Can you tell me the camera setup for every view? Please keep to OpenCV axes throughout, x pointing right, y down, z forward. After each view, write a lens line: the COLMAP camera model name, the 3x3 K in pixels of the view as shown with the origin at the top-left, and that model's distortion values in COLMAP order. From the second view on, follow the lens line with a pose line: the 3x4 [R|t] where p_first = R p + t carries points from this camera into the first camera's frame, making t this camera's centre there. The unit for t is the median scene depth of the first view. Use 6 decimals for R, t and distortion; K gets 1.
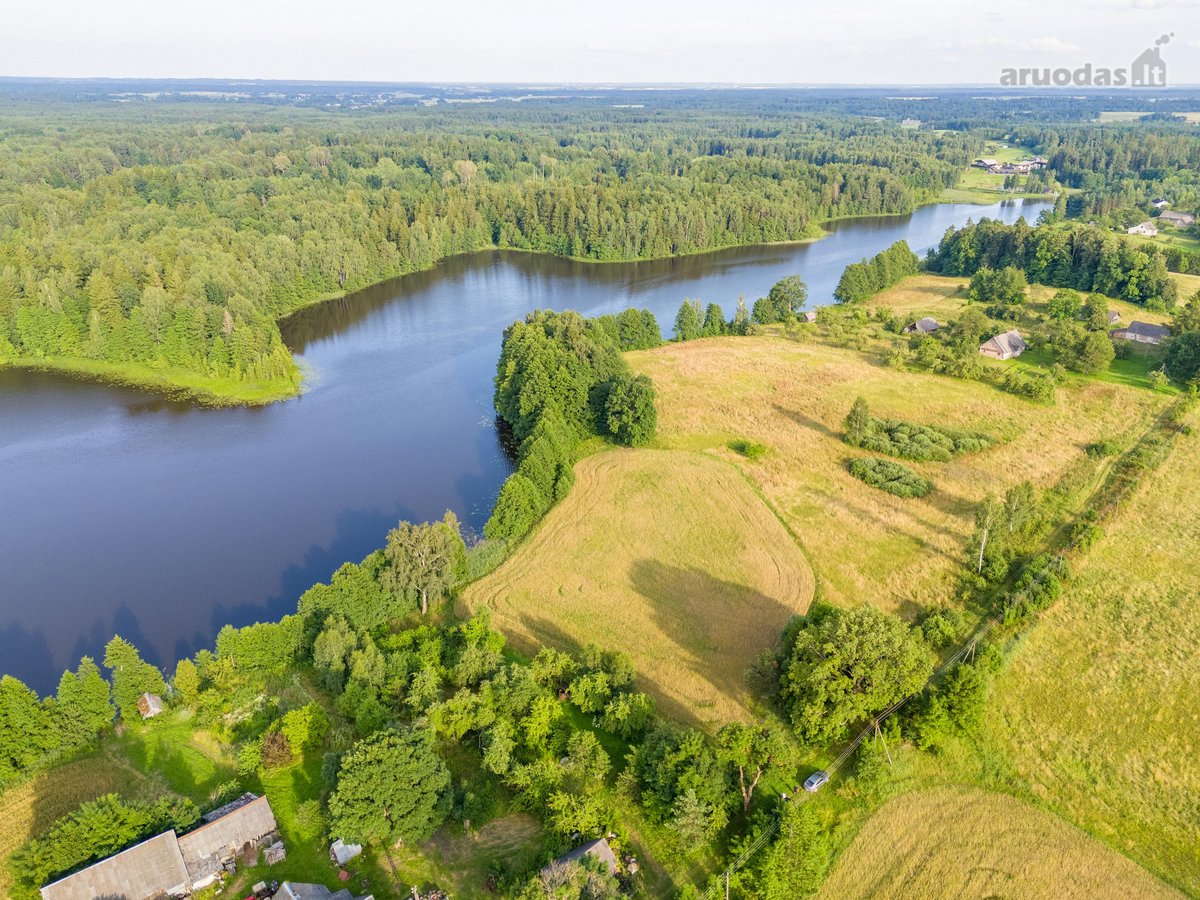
lens RADIAL K [[880.6, 0, 602.8], [0, 880.6, 447.6], [0, 0, 1]] dist [0.068804, -0.061395]
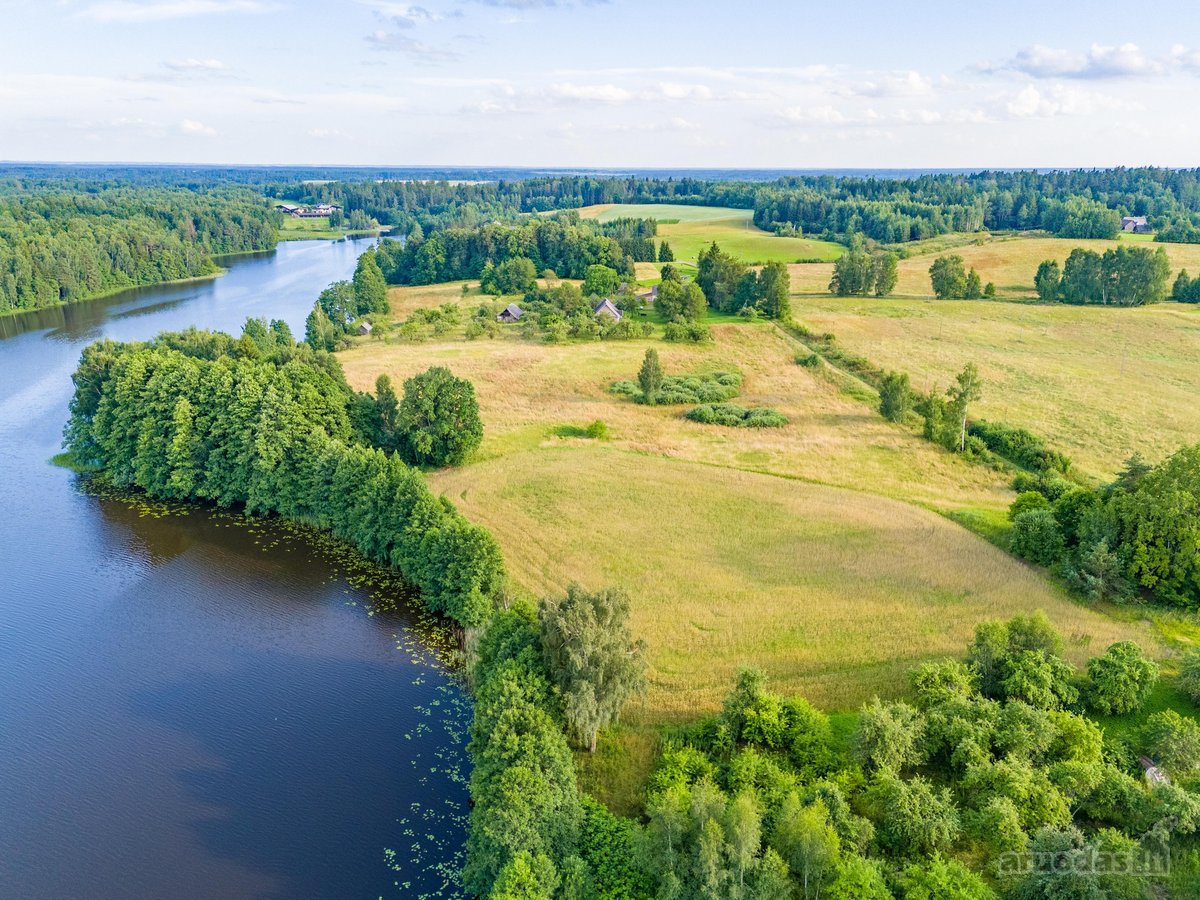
lens RADIAL K [[880.6, 0, 600.4], [0, 880.6, 454.5], [0, 0, 1]] dist [0.068804, -0.061395]
pose [[0.676512, -0.231008, 0.699262, -0.296631], [0.279866, 0.958935, 0.046033, -0.007980], [-0.681180, 0.164558, 0.713382, 0.312264]]
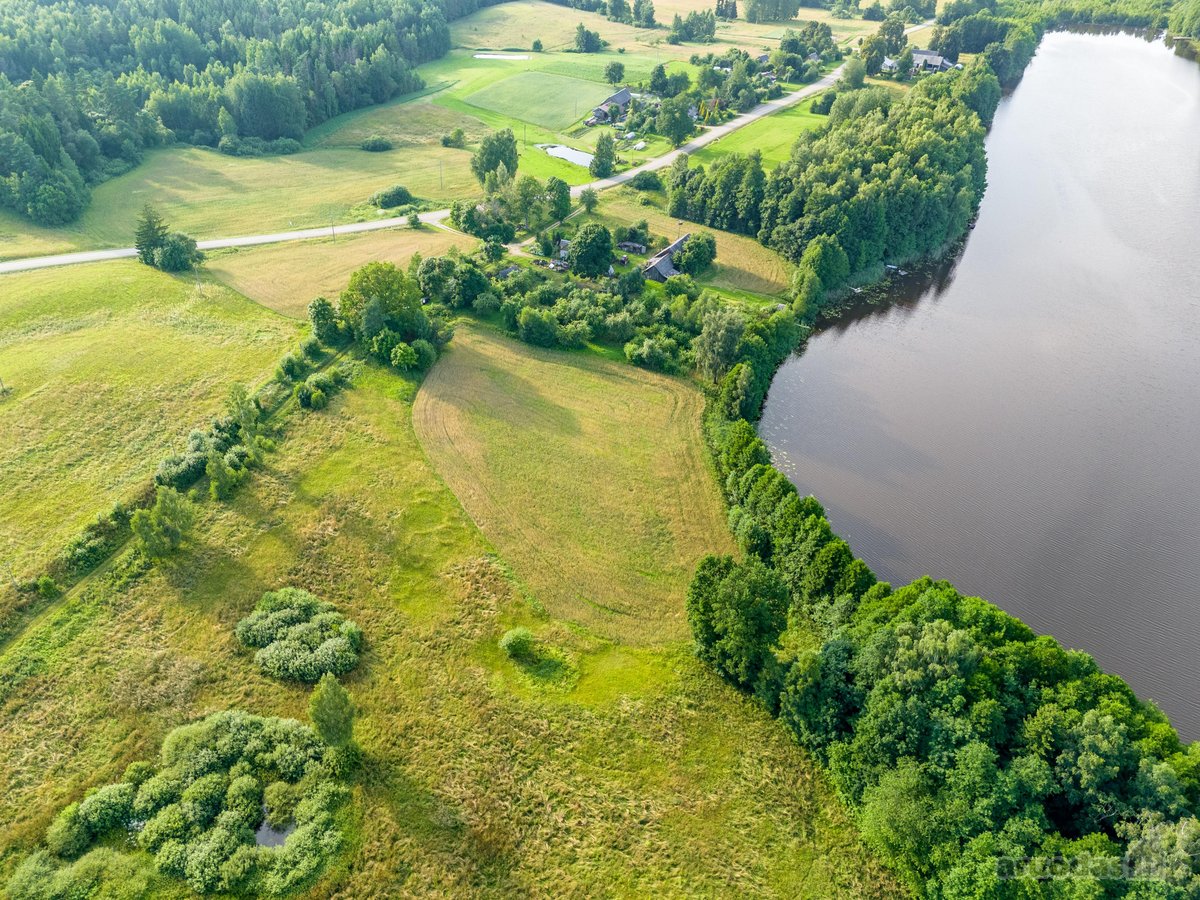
lens RADIAL K [[880.6, 0, 602.5], [0, 880.6, 451.1], [0, 0, 1]] dist [0.068804, -0.061395]
pose [[-0.918424, 0.212048, -0.333965, 0.216161], [-0.164106, 0.563922, 0.809358, -0.420623], [0.359953, 0.798140, -0.483122, 0.896842]]
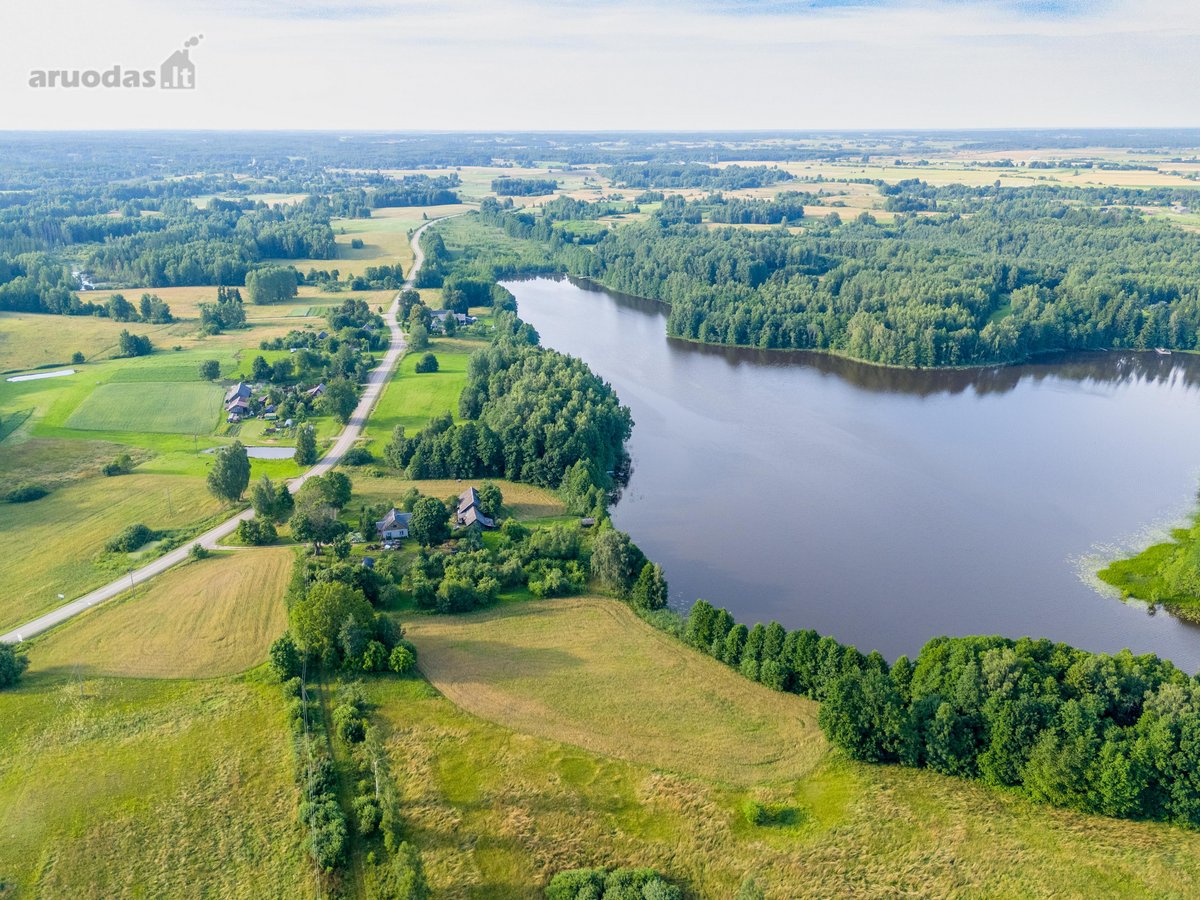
lens RADIAL K [[880.6, 0, 602.7], [0, 880.6, 449.1], [0, 0, 1]] dist [0.068804, -0.061395]
pose [[-0.455806, 0.299561, -0.838155, 0.564856], [-0.339879, 0.811730, 0.474949, -0.410559], [0.822632, 0.501356, -0.268177, 0.700655]]
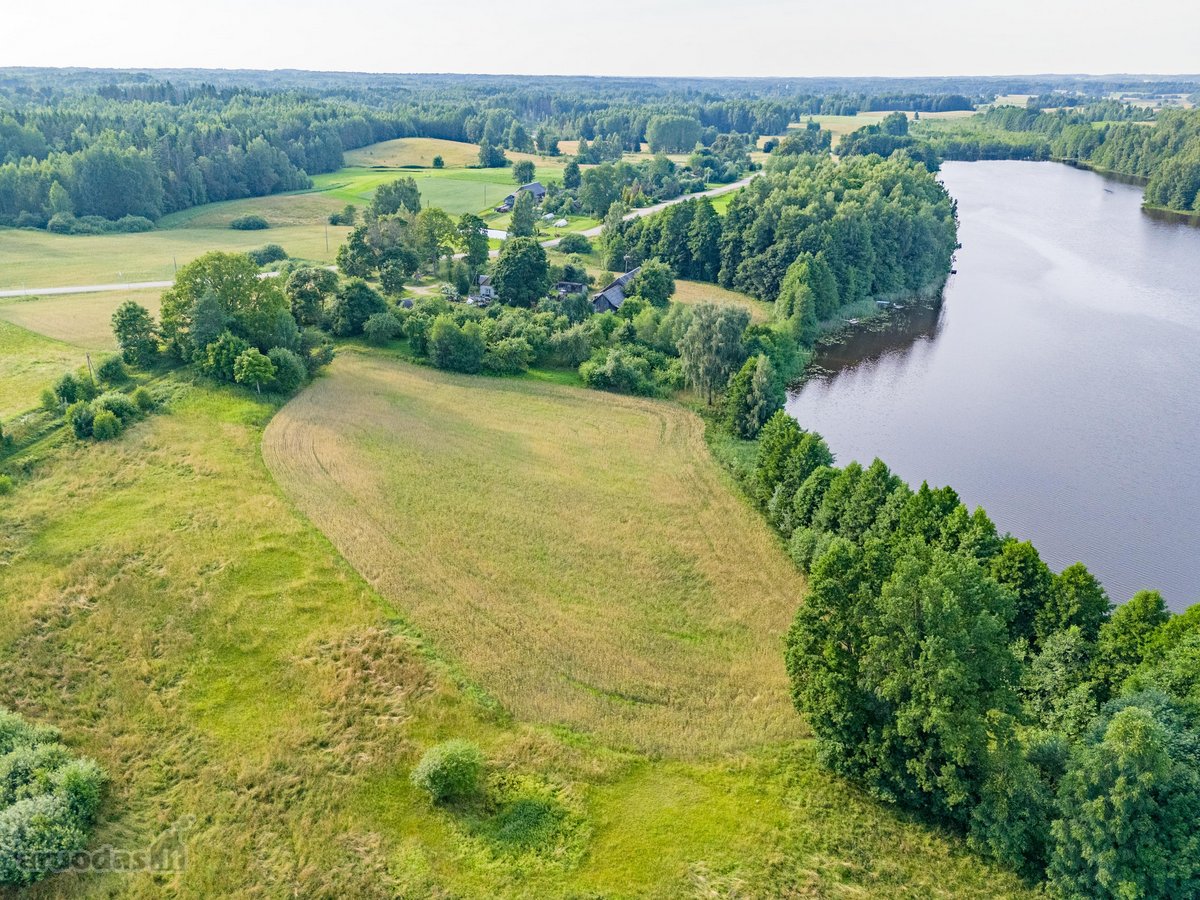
lens RADIAL K [[880.6, 0, 602.8], [0, 880.6, 456.7], [0, 0, 1]] dist [0.068804, -0.061395]
pose [[-0.866039, 0.188359, -0.463137, 0.179794], [-0.199240, 0.719573, 0.665220, -0.199858], [0.458562, 0.668383, -0.585650, 0.833430]]
